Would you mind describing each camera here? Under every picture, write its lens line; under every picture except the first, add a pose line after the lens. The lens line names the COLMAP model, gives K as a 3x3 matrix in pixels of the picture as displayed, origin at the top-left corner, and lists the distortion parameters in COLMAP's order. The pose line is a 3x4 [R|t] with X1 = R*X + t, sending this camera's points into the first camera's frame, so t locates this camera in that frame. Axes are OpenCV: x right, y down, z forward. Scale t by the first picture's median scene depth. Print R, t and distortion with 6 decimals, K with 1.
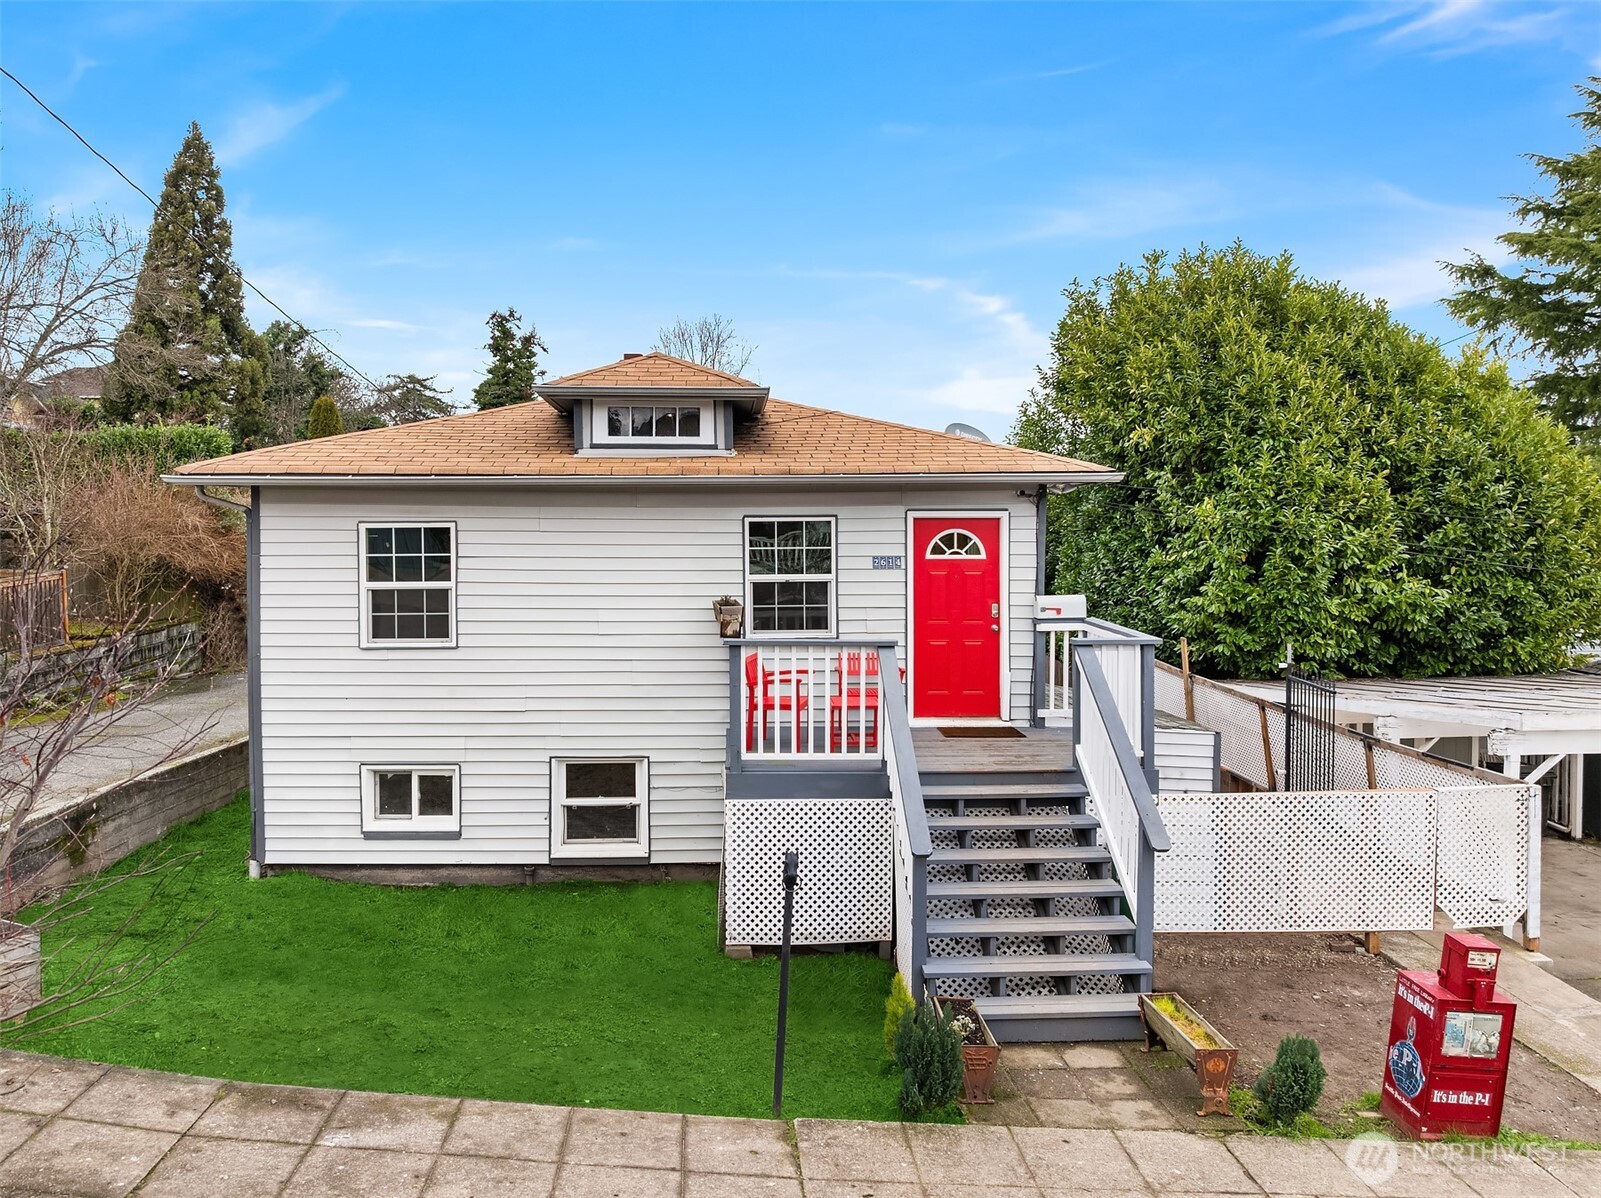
lens RADIAL K [[1133.7, 0, 800.5], [0, 1133.7, 599.0], [0, 0, 1]] dist [-0.028590, -0.005733]
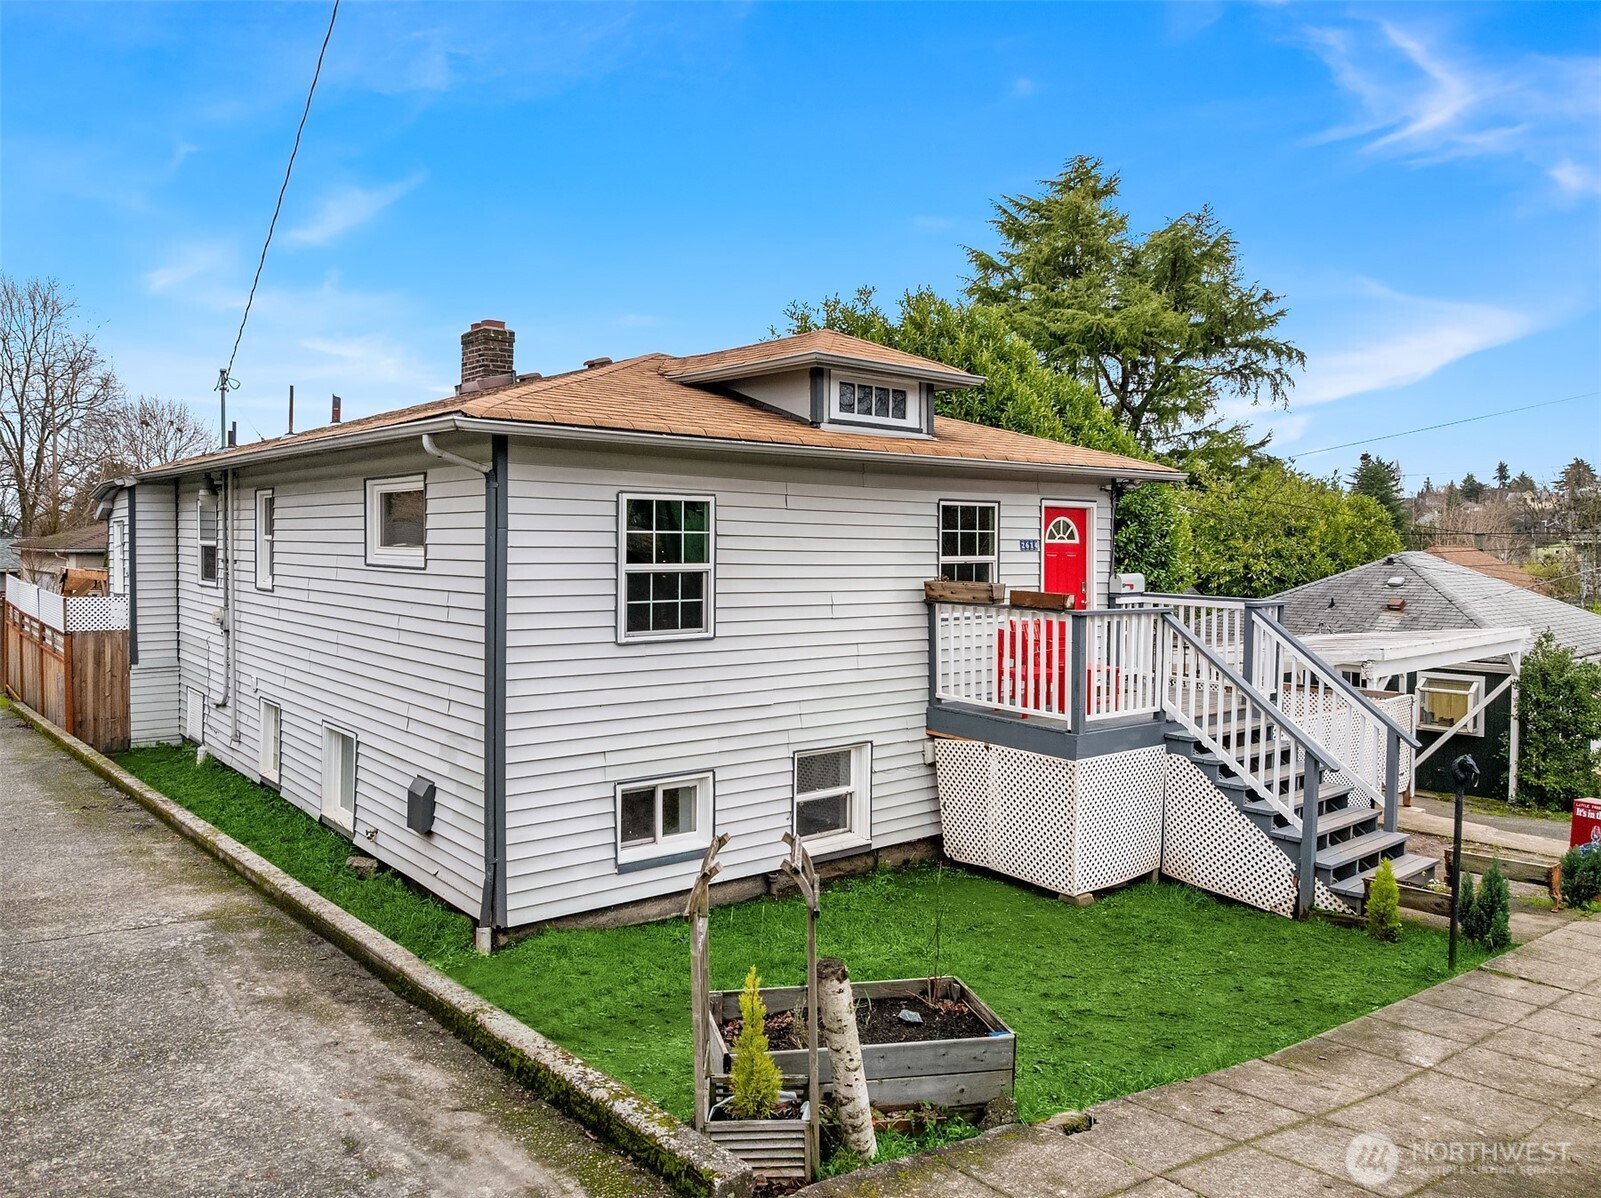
lens RADIAL K [[1133.7, 0, 800.5], [0, 1133.7, 599.0], [0, 0, 1]] dist [-0.028590, -0.005733]
pose [[0.794208, -0.021559, 0.607264, -0.784557], [0.022703, 0.999725, 0.005801, 0.008831], [-0.607222, 0.009179, 0.794479, 0.255893]]
